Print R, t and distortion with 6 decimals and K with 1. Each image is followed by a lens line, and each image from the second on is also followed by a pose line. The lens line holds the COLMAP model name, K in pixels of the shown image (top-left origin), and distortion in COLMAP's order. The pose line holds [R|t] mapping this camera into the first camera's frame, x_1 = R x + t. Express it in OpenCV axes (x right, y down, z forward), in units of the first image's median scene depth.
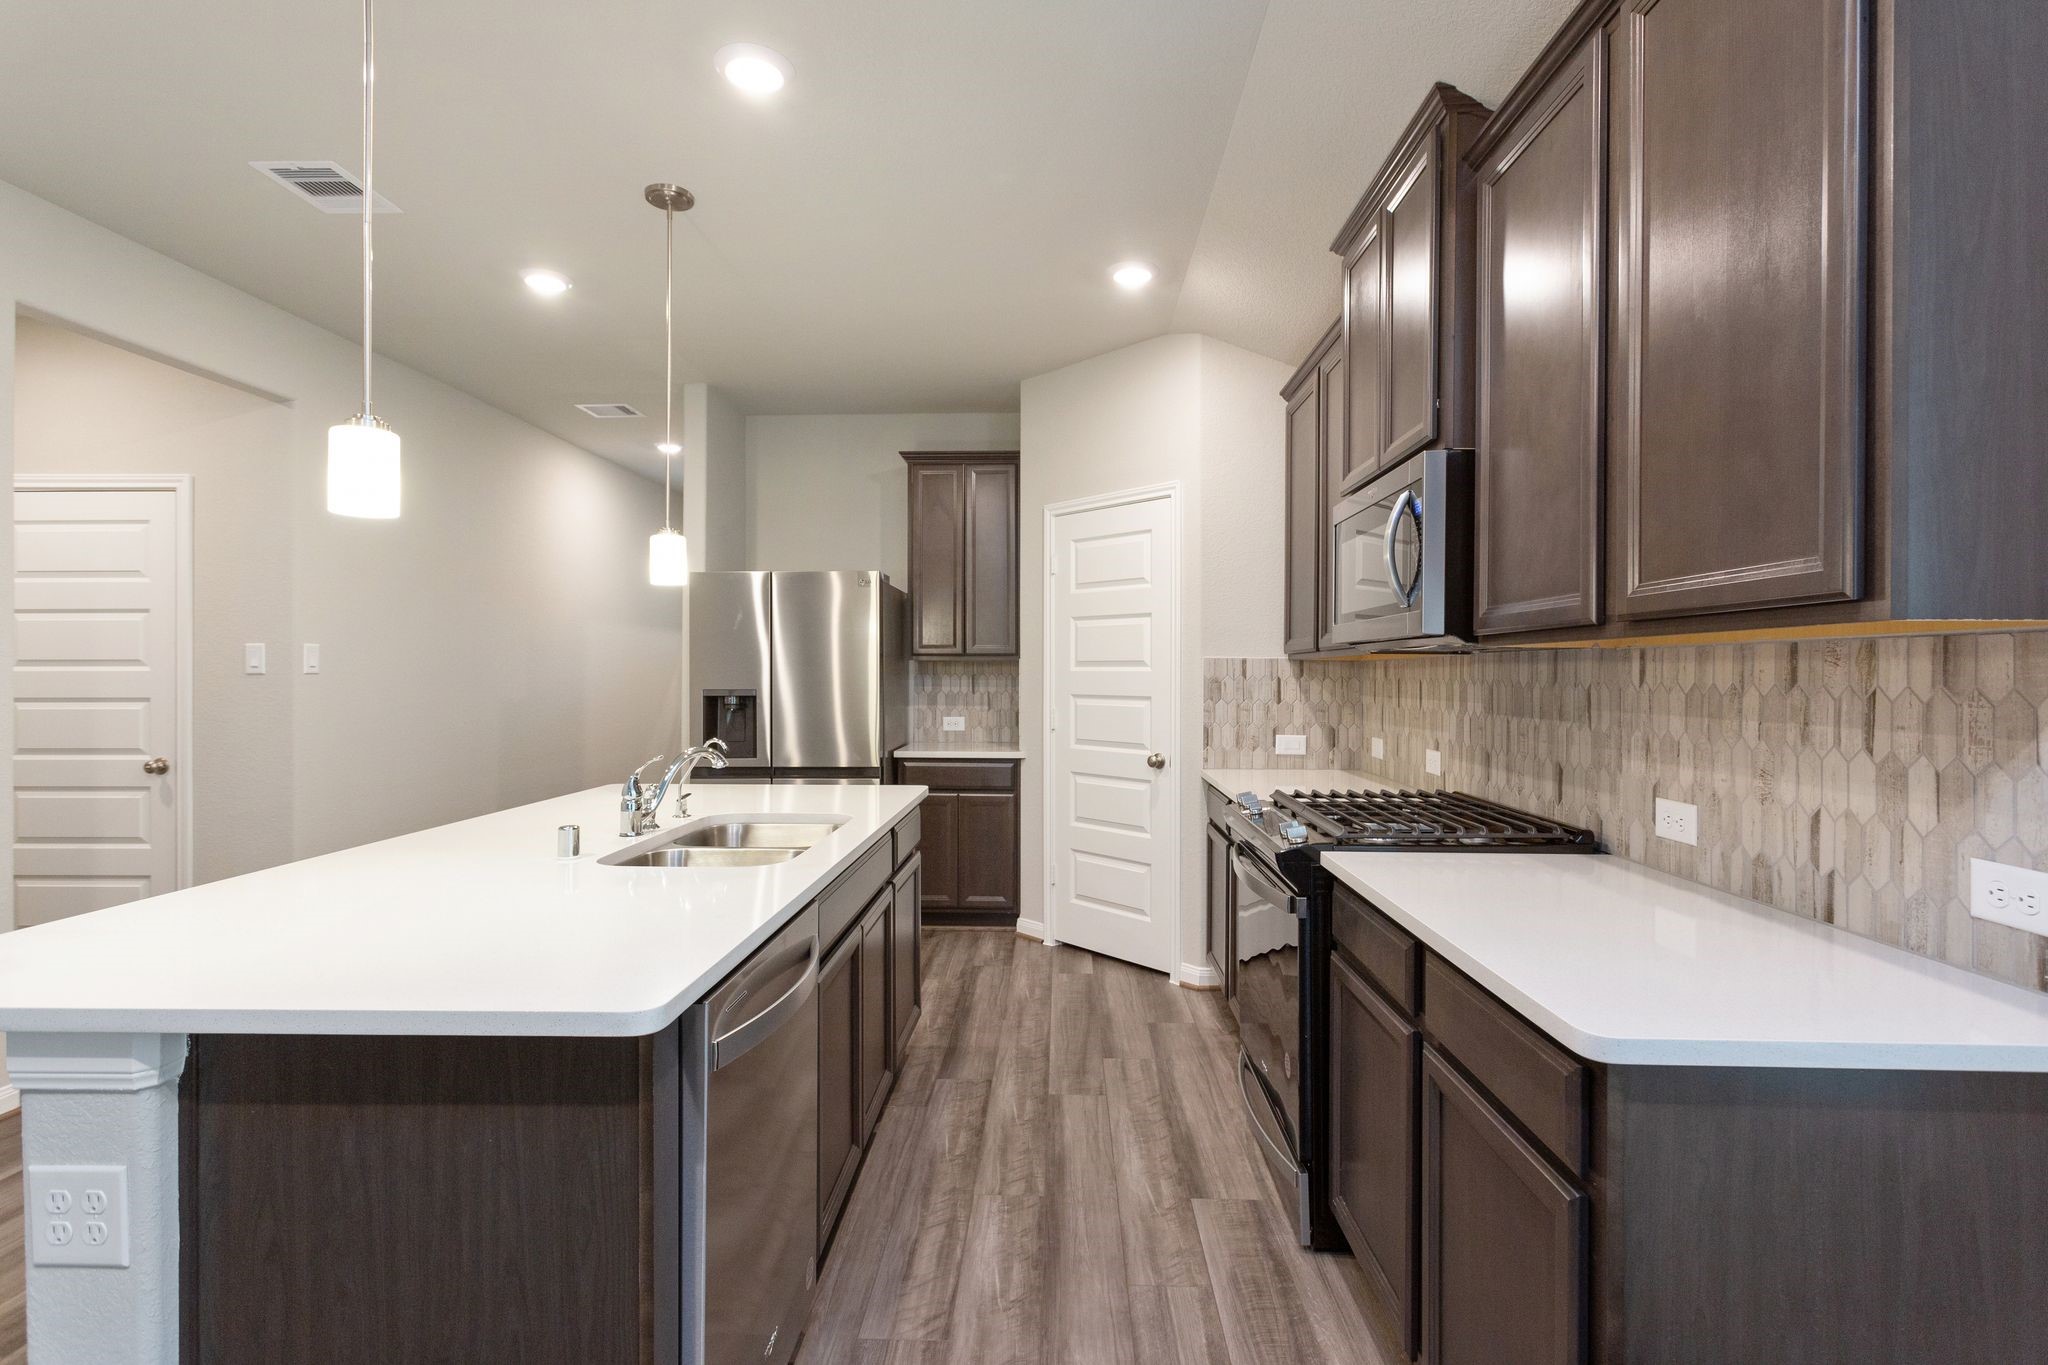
lens RADIAL K [[973.8, 0, 1034.6], [0, 973.8, 670.0], [0, 0, 1]] dist [0.002453, 0.003570]
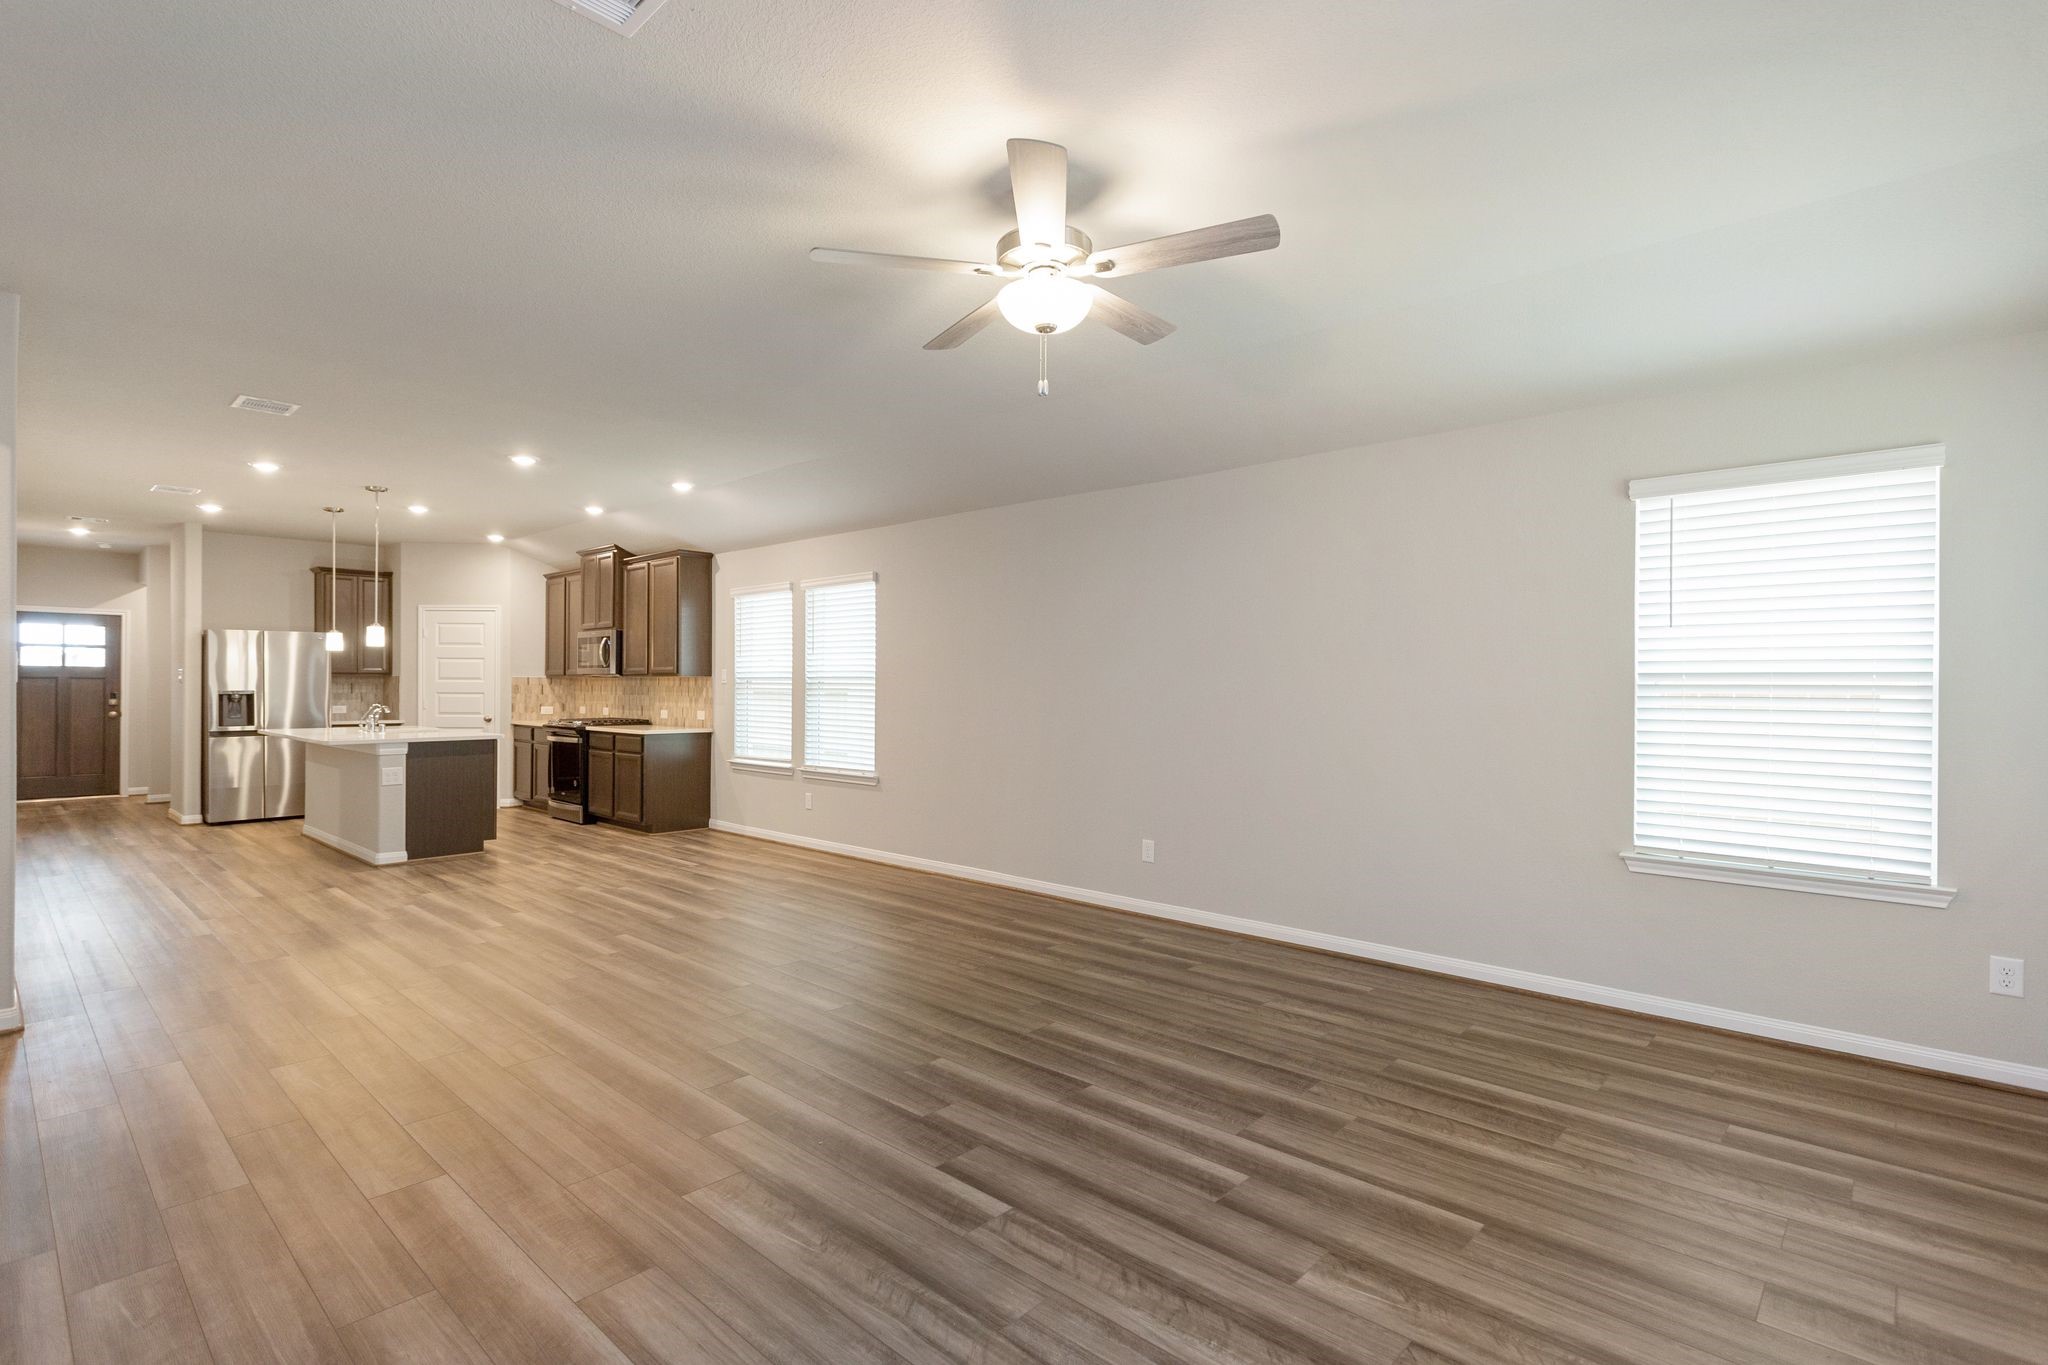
lens RADIAL K [[973.8, 0, 1031.2], [0, 973.8, 686.4], [0, 0, 1]] dist [0.002453, 0.003570]
pose [[0.655722, 0.001070, 0.755002, -0.865522], [-0.005256, 0.999981, 0.003148, -0.002568], [-0.754984, -0.006033, 0.655715, -1.706933]]
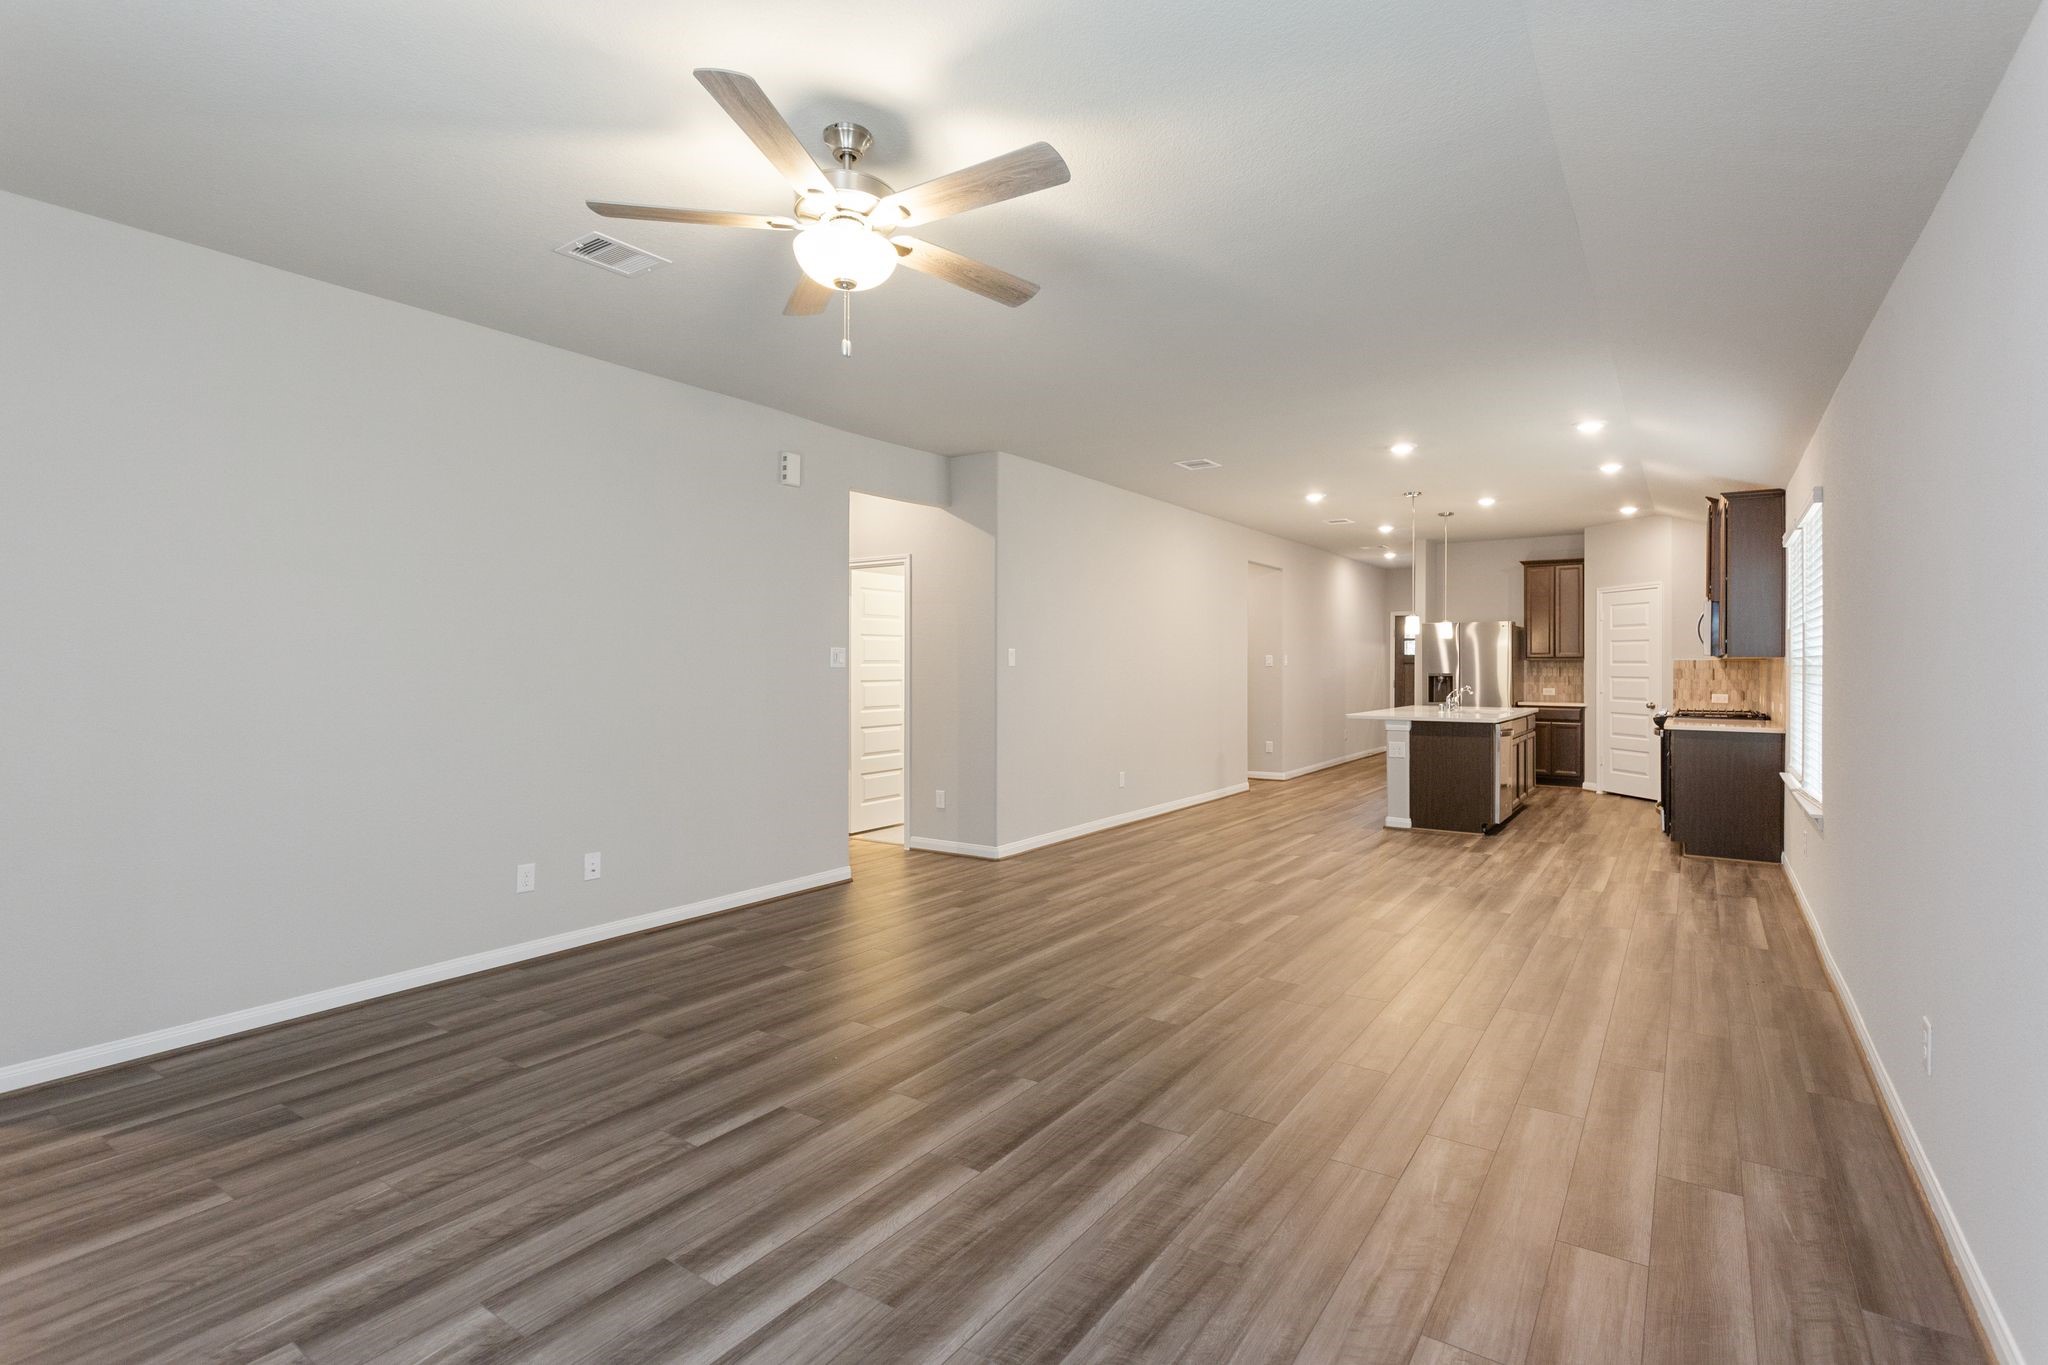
lens RADIAL K [[973.8, 0, 1036.0], [0, 973.8, 666.7], [0, 0, 1]] dist [0.002453, 0.003570]
pose [[0.843016, 0.001093, -0.537887, 0.145905], [0.000587, 0.999995, 0.002951, -0.003402], [0.537888, -0.002804, 0.843012, -1.736198]]
